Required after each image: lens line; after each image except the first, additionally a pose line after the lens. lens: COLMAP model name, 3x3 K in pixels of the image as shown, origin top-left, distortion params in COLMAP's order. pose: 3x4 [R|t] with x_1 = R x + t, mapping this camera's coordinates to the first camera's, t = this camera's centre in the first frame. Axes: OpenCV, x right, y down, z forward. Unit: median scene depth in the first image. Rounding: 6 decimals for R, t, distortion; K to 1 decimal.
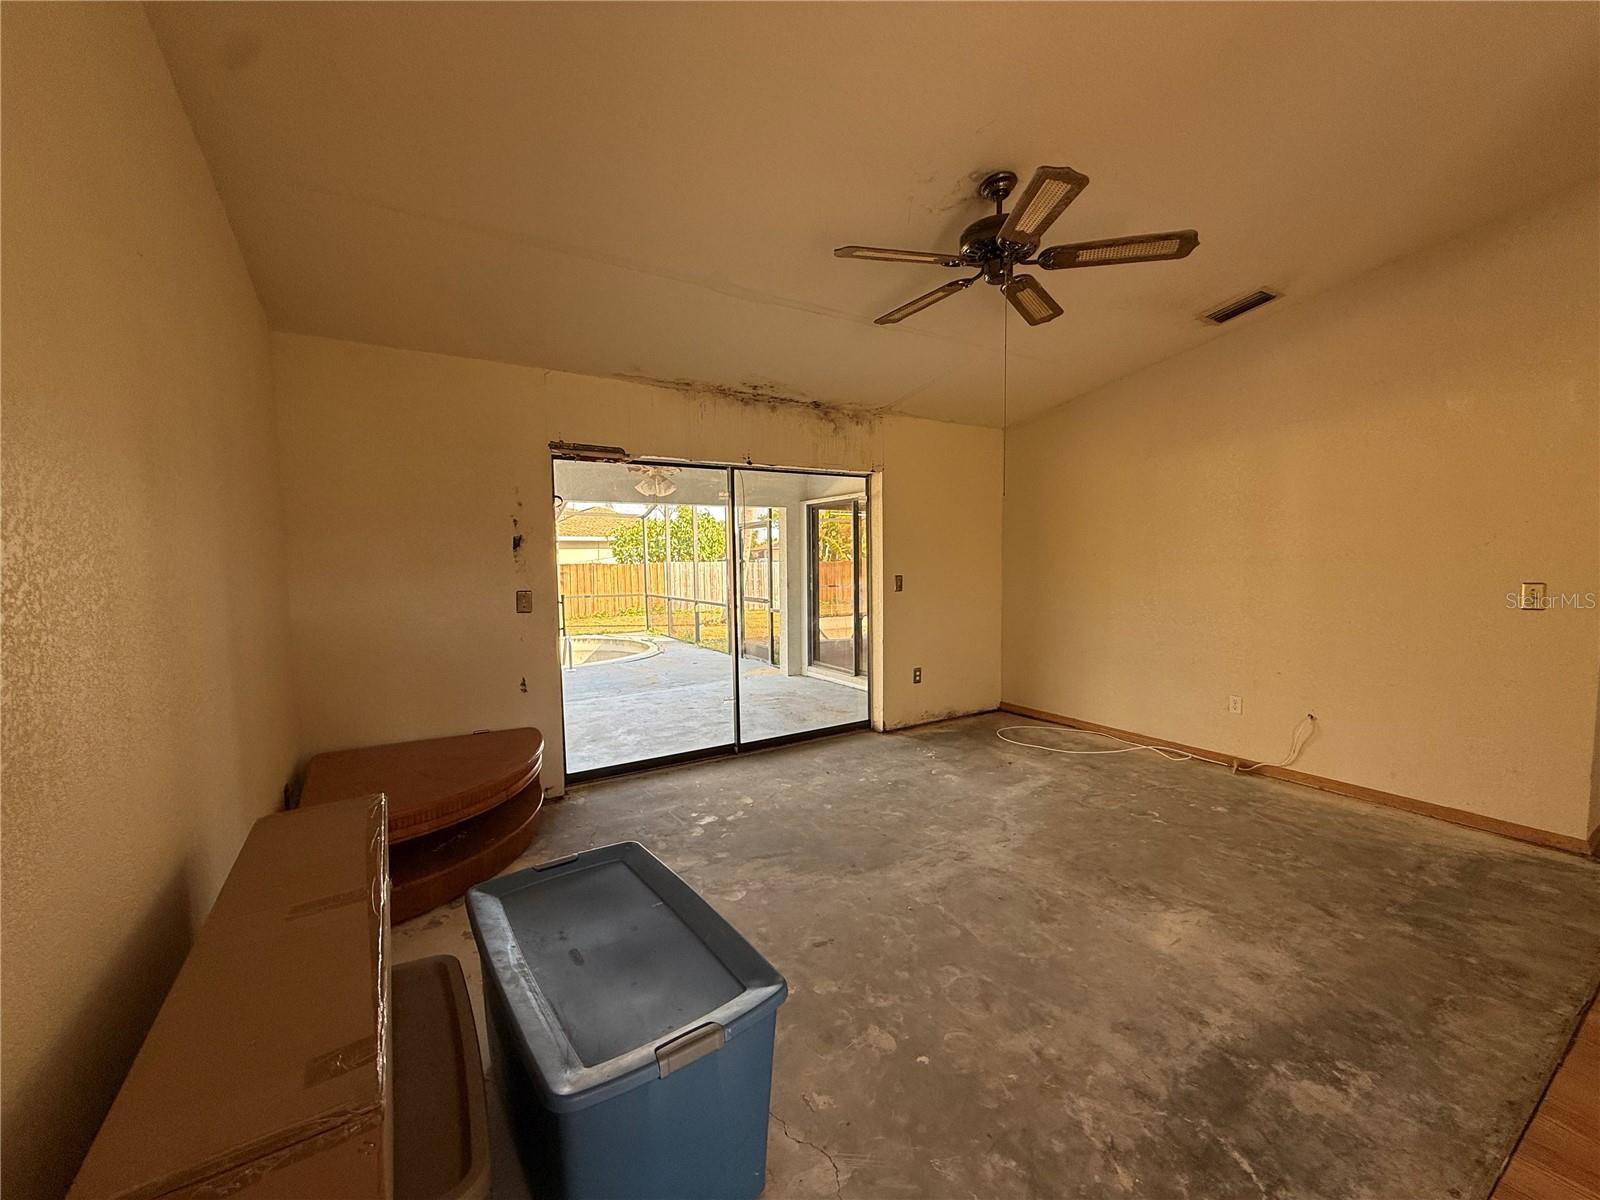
lens RADIAL K [[641.6, 0, 798.1], [0, 641.6, 598.5], [0, 0, 1]] dist [0.003111, 0.000079]
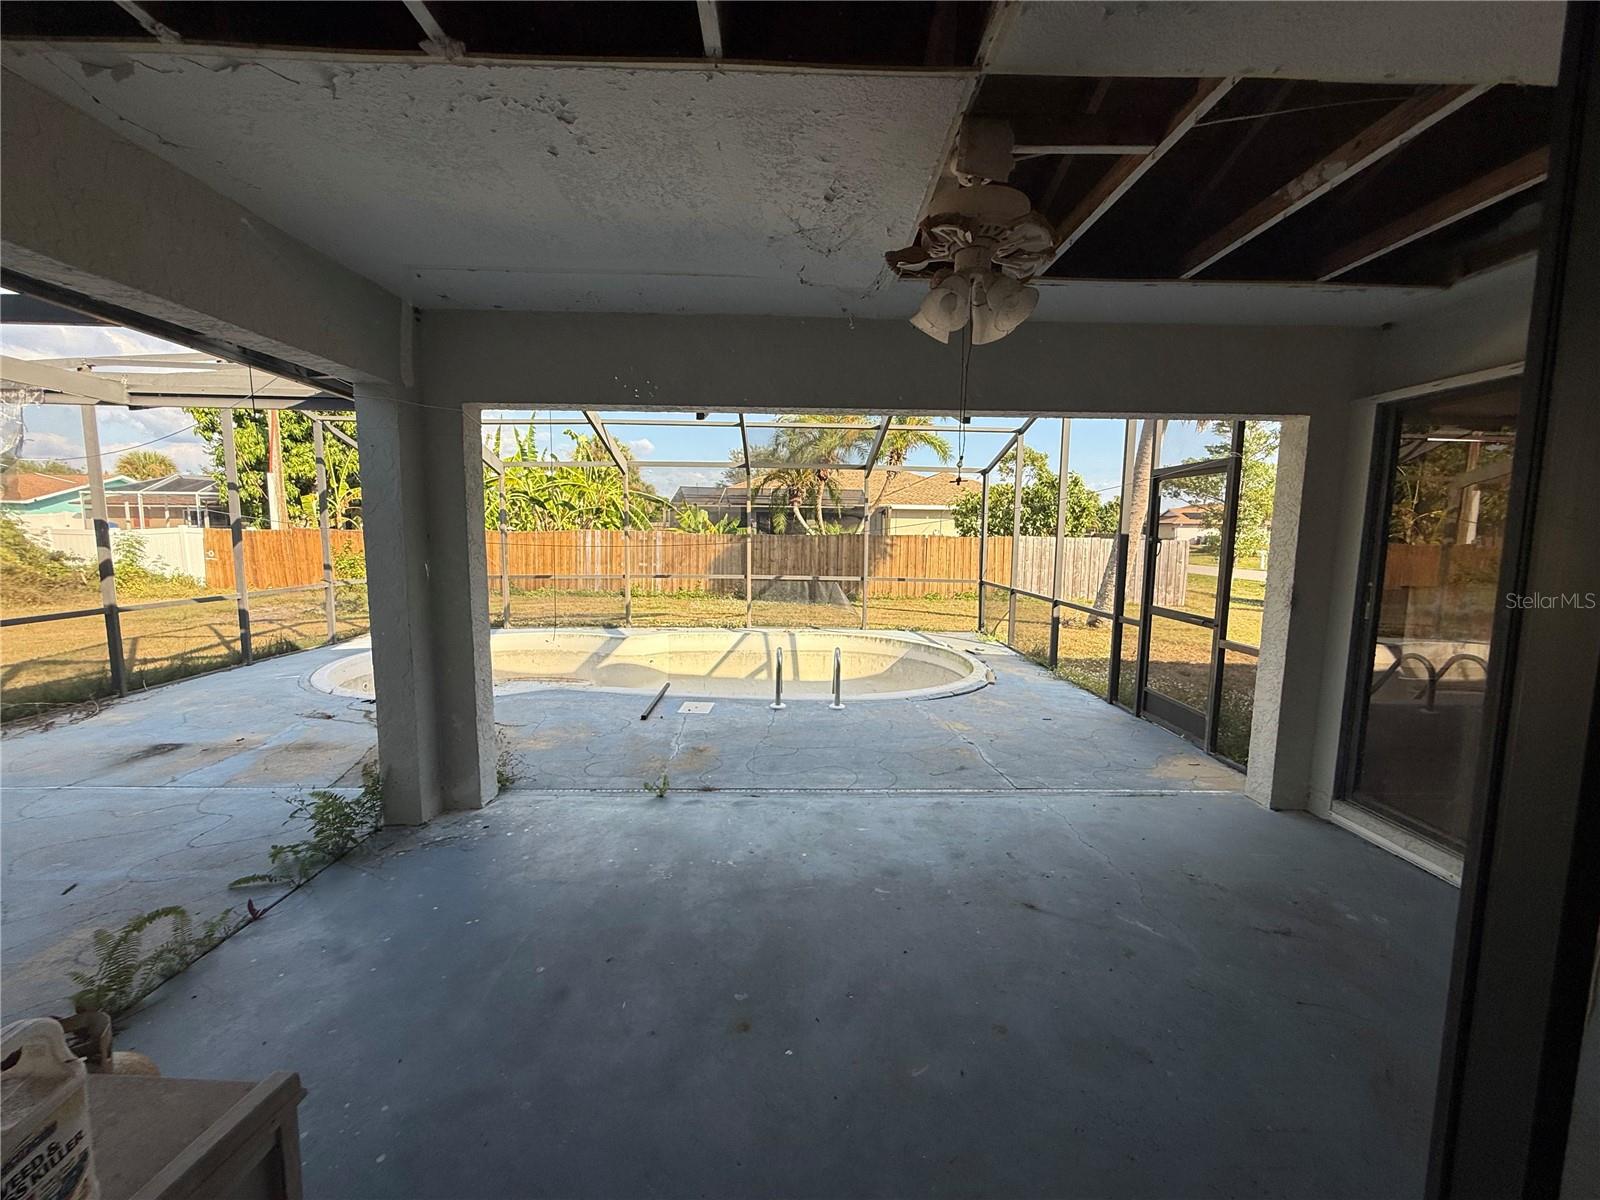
lens RADIAL K [[641.6, 0, 798.4], [0, 641.6, 596.4], [0, 0, 1]] dist [0.003111, 0.000079]
pose [[0.860400, 0.071179, -0.504624, -0.048214], [-0.050981, 0.997253, 0.053743, -0.017517], [0.507063, -0.020514, 0.861665, 0.274511]]
